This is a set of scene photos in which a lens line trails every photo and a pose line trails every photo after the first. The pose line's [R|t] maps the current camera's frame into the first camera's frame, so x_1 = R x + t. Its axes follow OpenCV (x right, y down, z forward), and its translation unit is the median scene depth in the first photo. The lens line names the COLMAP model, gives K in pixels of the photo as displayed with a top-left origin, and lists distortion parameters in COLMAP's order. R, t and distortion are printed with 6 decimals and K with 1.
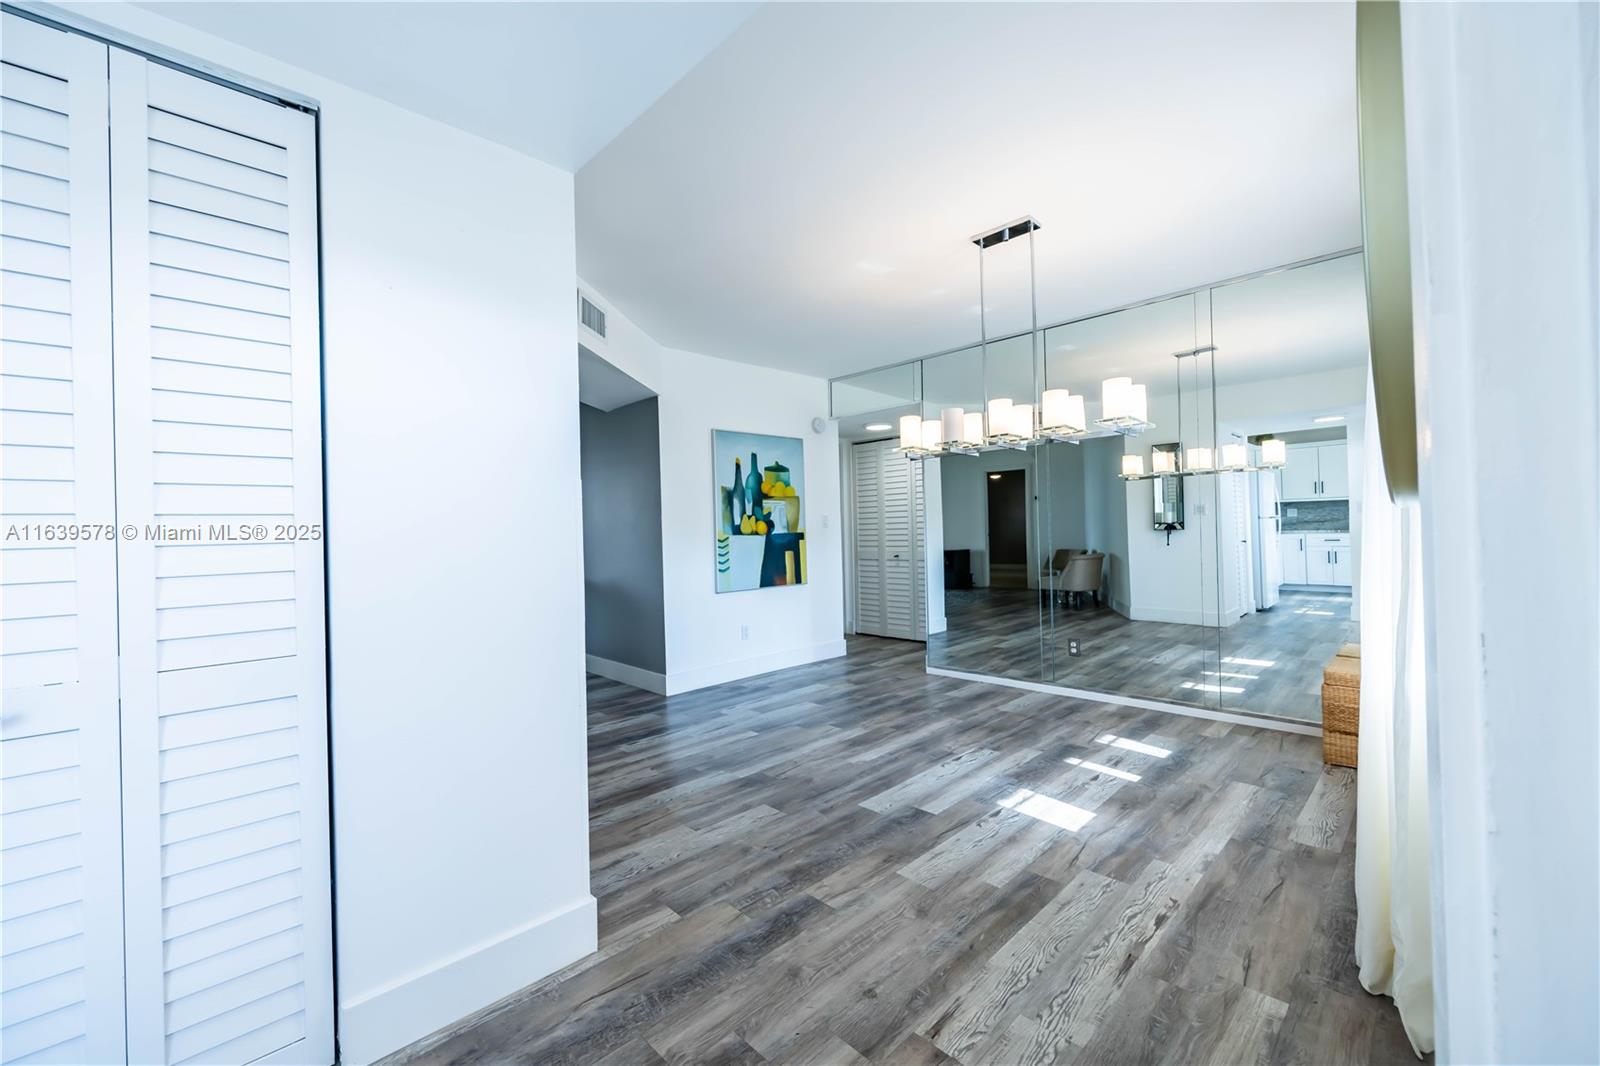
lens RADIAL K [[638.5, 0, 797.9], [0, 638.5, 528.4], [0, 0, 1]] dist [-0.003017, 0.000033]
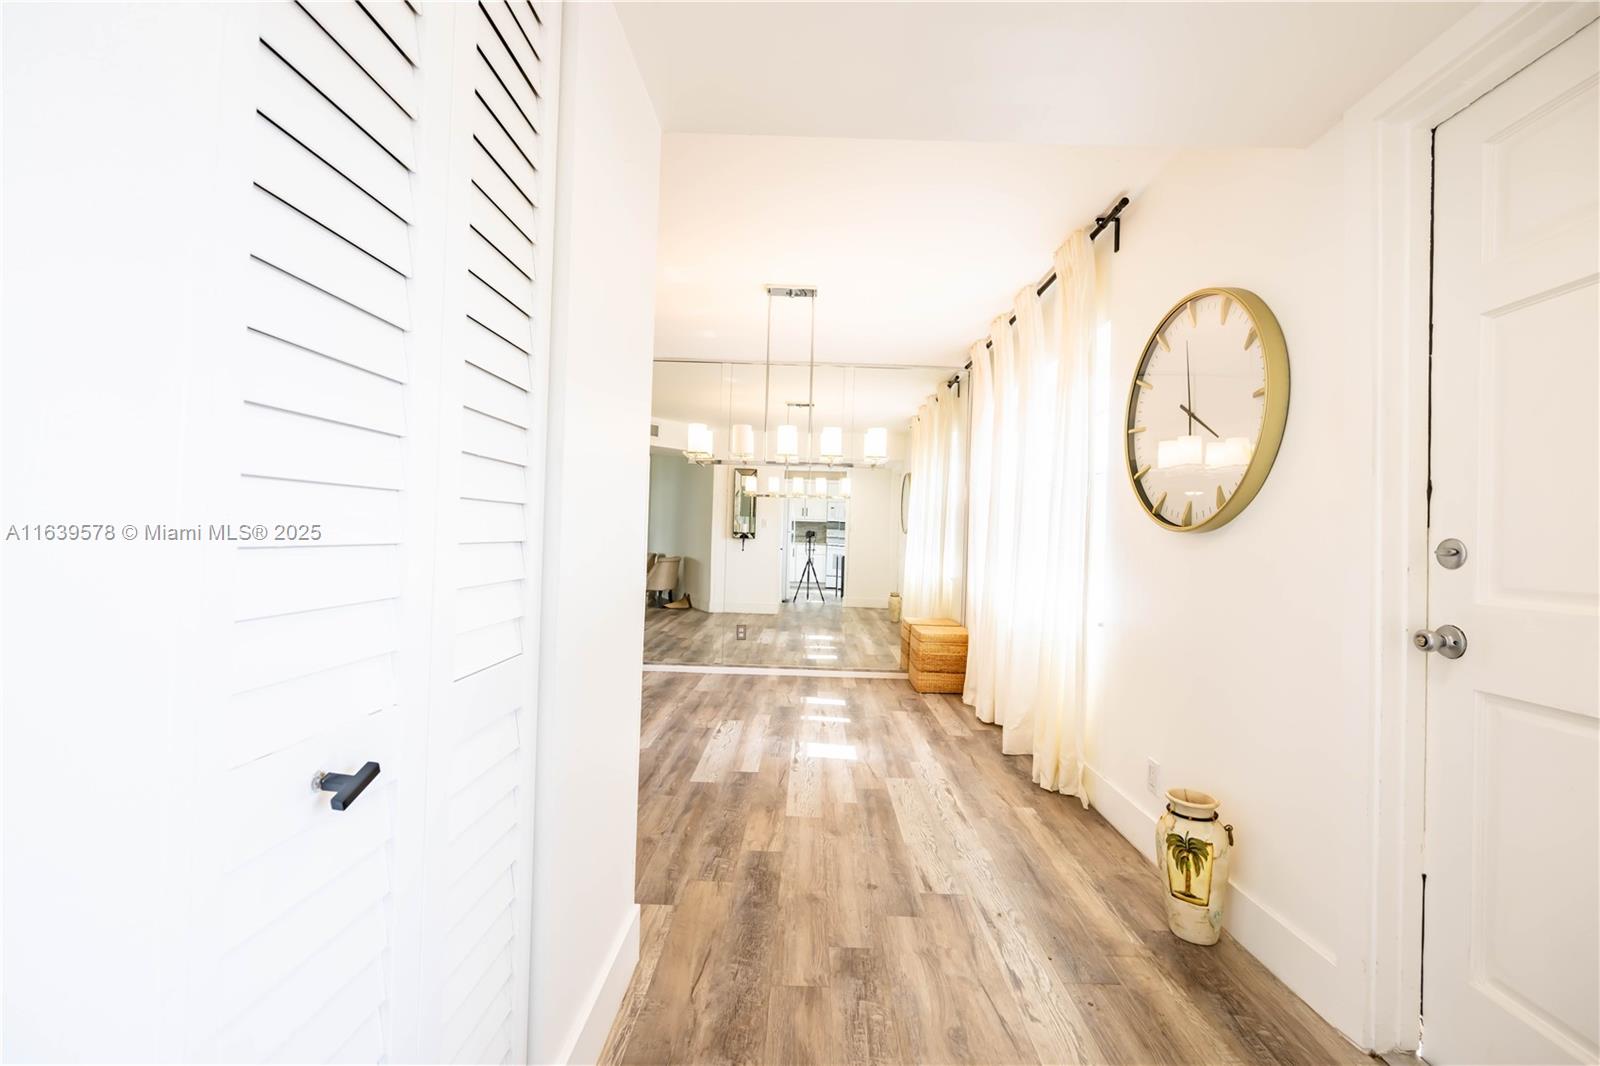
lens RADIAL K [[635.9, 0, 803.4], [0, 635.9, 528.0], [0, 0, 1]] dist [-0.007051, 0.000065]
pose [[0.703864, 0.057461, 0.708007, -0.557231], [-0.053539, 0.998179, -0.027785, 0.027441], [-0.708314, -0.018350, 0.705659, 0.120642]]
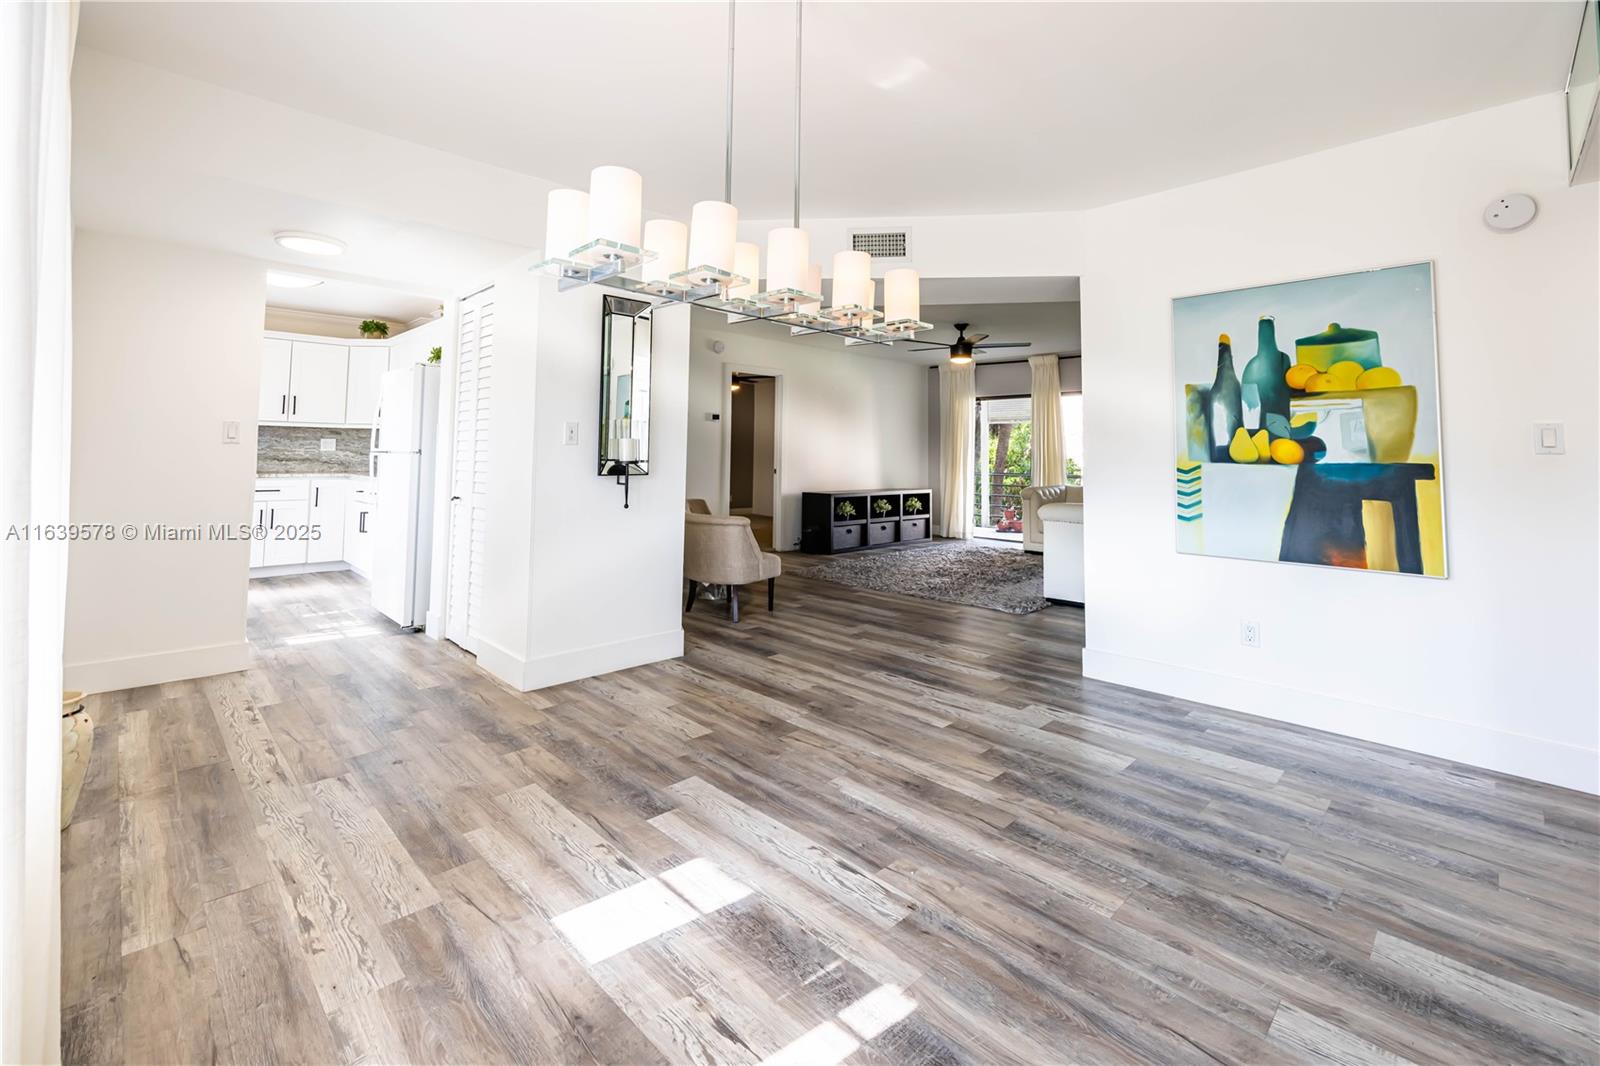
lens RADIAL K [[679.1, 0, 781.7], [0, 679.1, 416.0], [0, 0, 1]] dist [-0.003454, 0.000371]
pose [[0.006058, -0.031458, -0.999487, 1.026602], [-0.005849, 0.999487, -0.031493, -0.020932], [0.999965, 0.006037, 0.005870, 1.117946]]
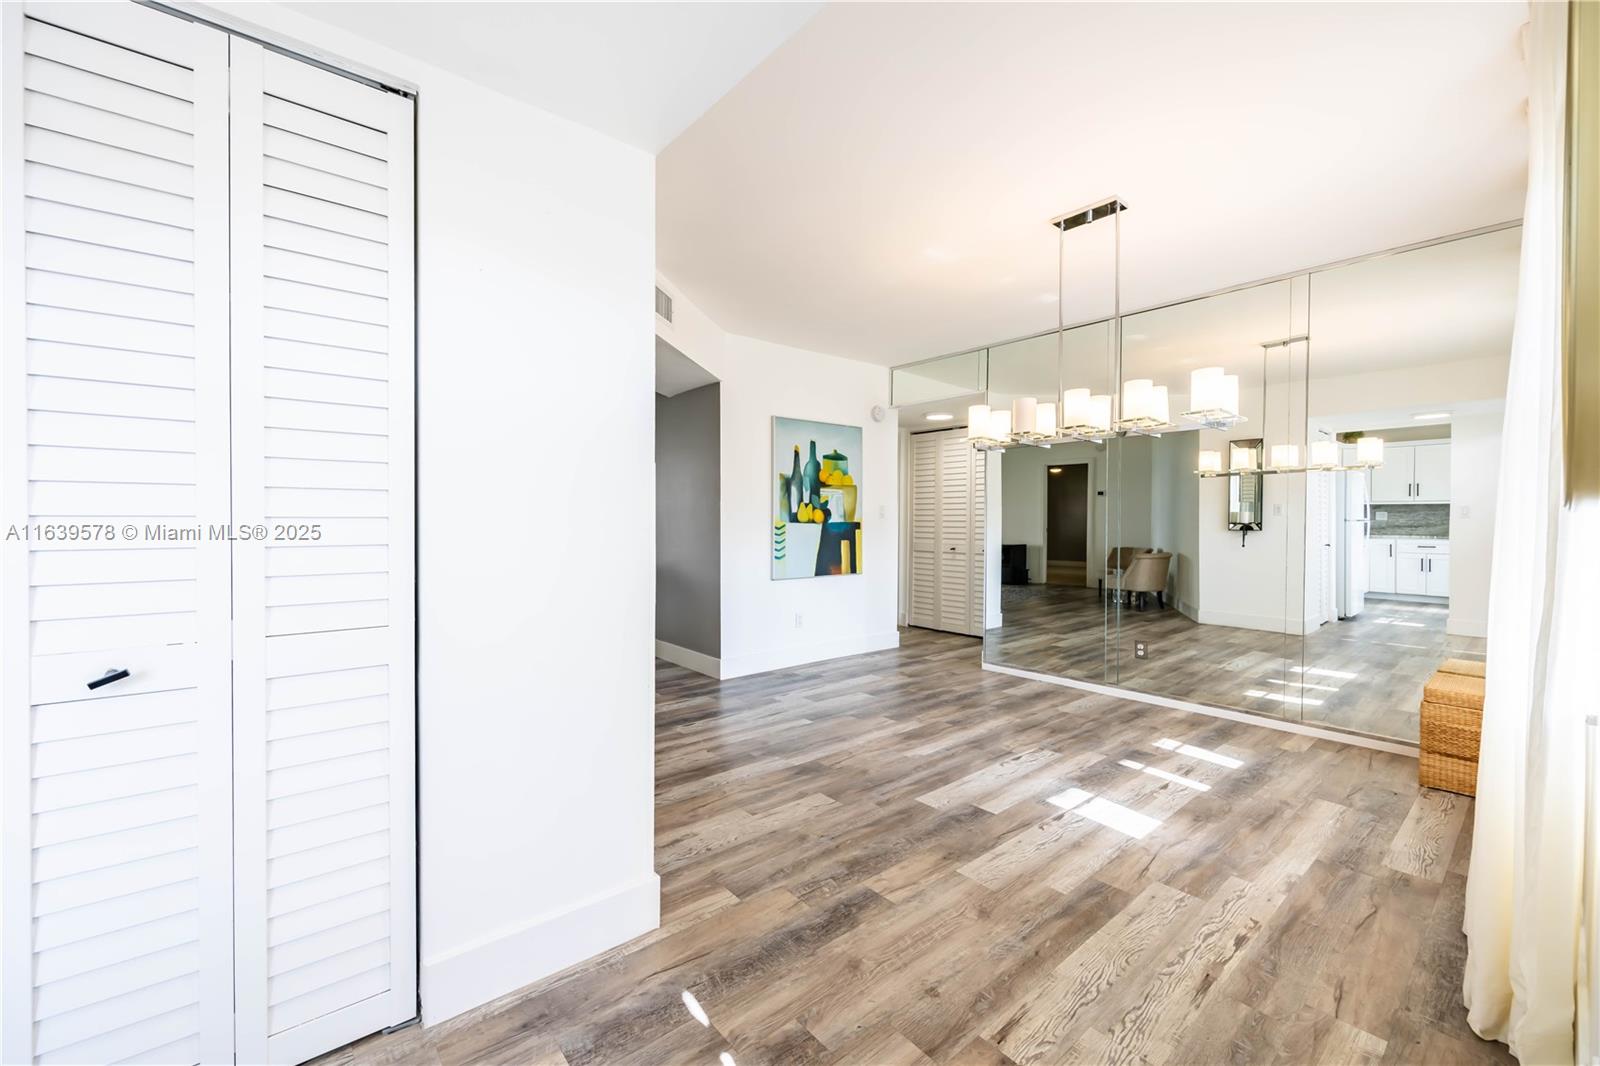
lens RADIAL K [[638.5, 0, 797.9], [0, 638.5, 528.4], [0, 0, 1]] dist [-0.003017, 0.000033]
pose [[0.996640, 0.029711, -0.076333, -0.023670], [-0.028363, 0.999423, 0.018686, 0.000886], [0.076844, -0.016458, 0.996907, 0.008836]]
